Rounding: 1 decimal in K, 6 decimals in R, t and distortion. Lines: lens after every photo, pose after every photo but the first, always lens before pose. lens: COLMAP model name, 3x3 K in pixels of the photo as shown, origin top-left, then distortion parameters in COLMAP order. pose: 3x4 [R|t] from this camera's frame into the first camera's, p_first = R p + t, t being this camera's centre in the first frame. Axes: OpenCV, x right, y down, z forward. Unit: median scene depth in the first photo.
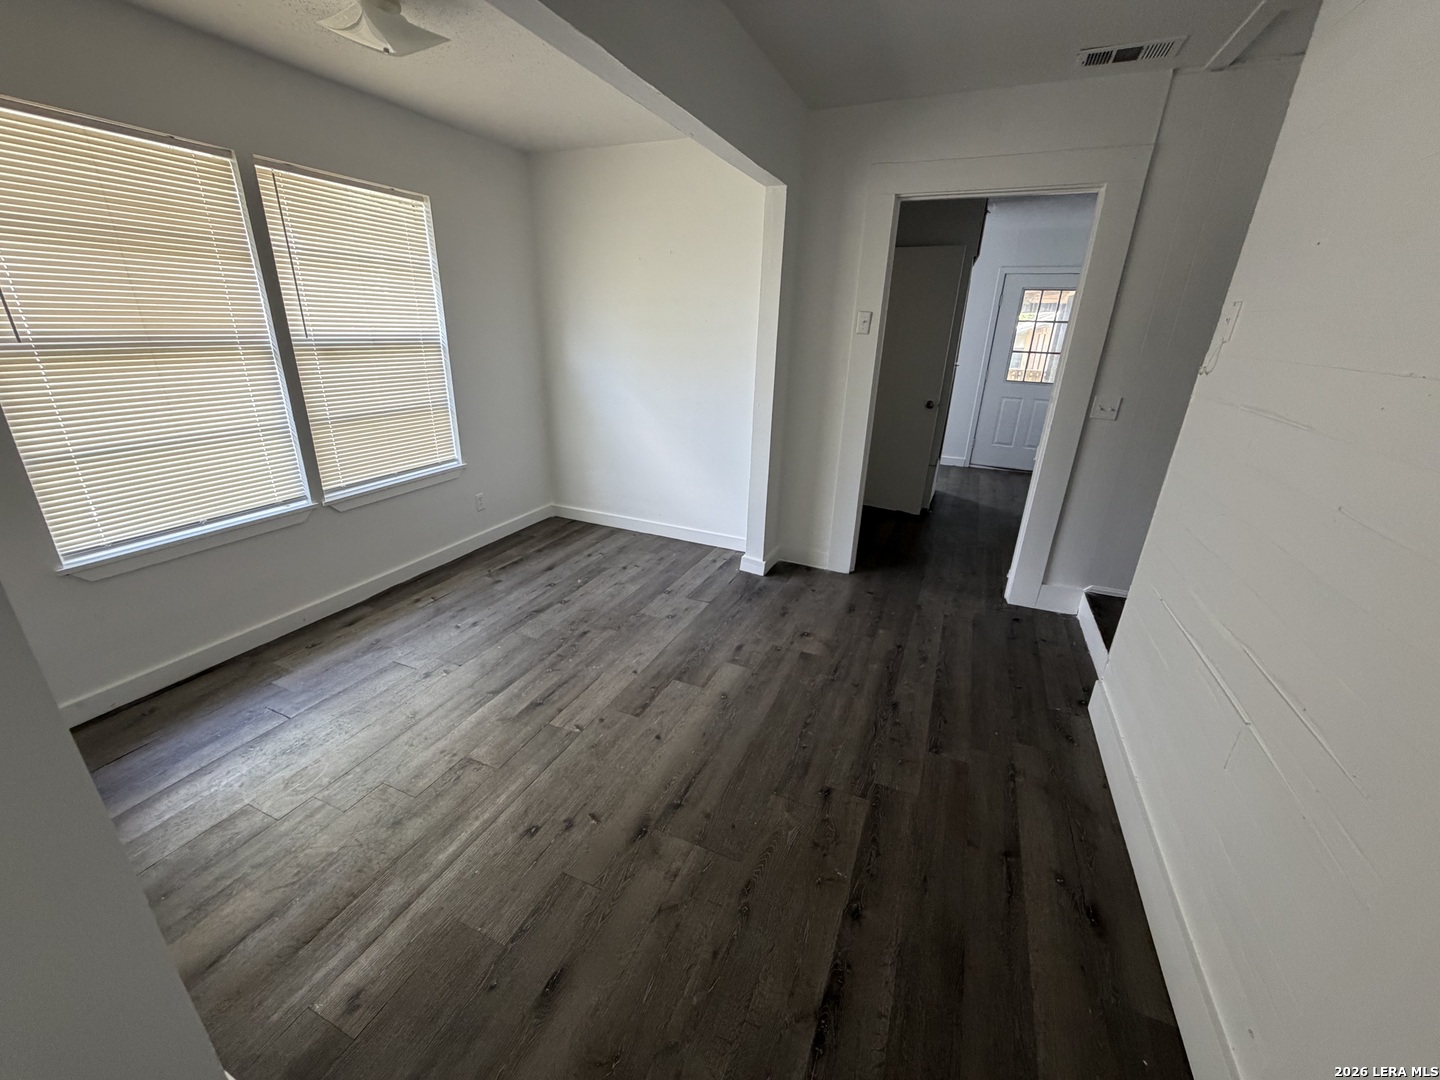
lens RADIAL K [[575.3, 0, 695.8], [0, 575.3, 545.5], [0, 0, 1]] dist [0.003919, -0.000358]
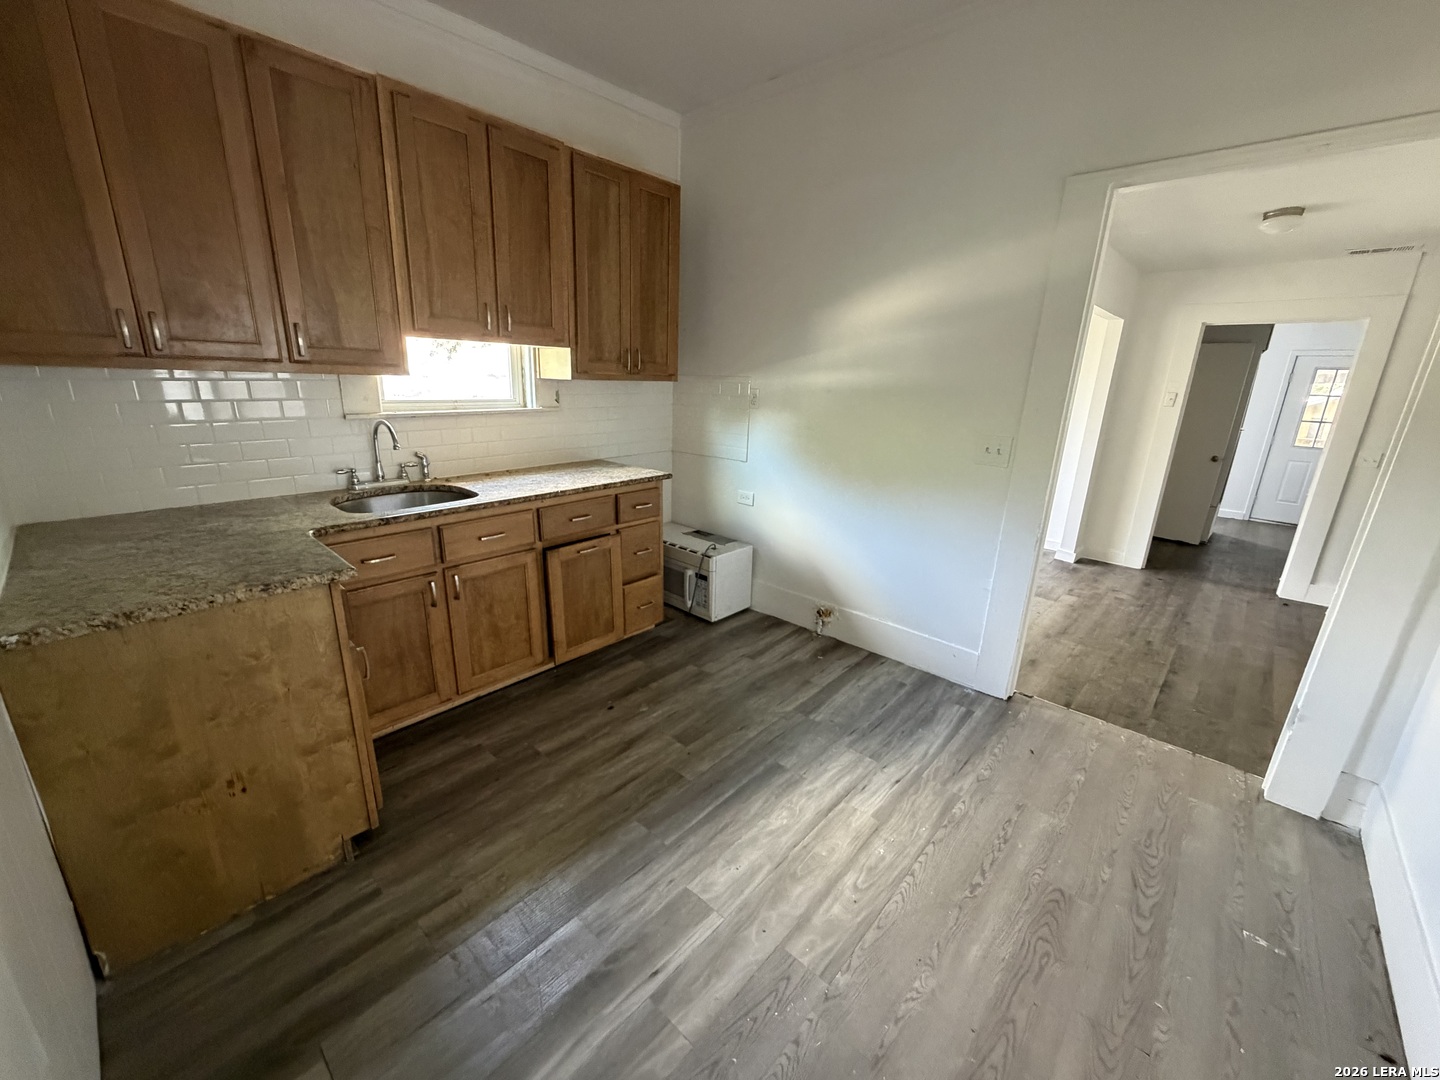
lens RADIAL K [[575.3, 0, 710.7], [0, 575.3, 541.6], [0, 0, 1]] dist [0.003919, -0.000358]
pose [[0.947990, 0.098665, -0.302623, -0.360885], [-0.127612, 0.988802, -0.077374, 0.260545], [0.291600, 0.111968, 0.949965, -0.762096]]
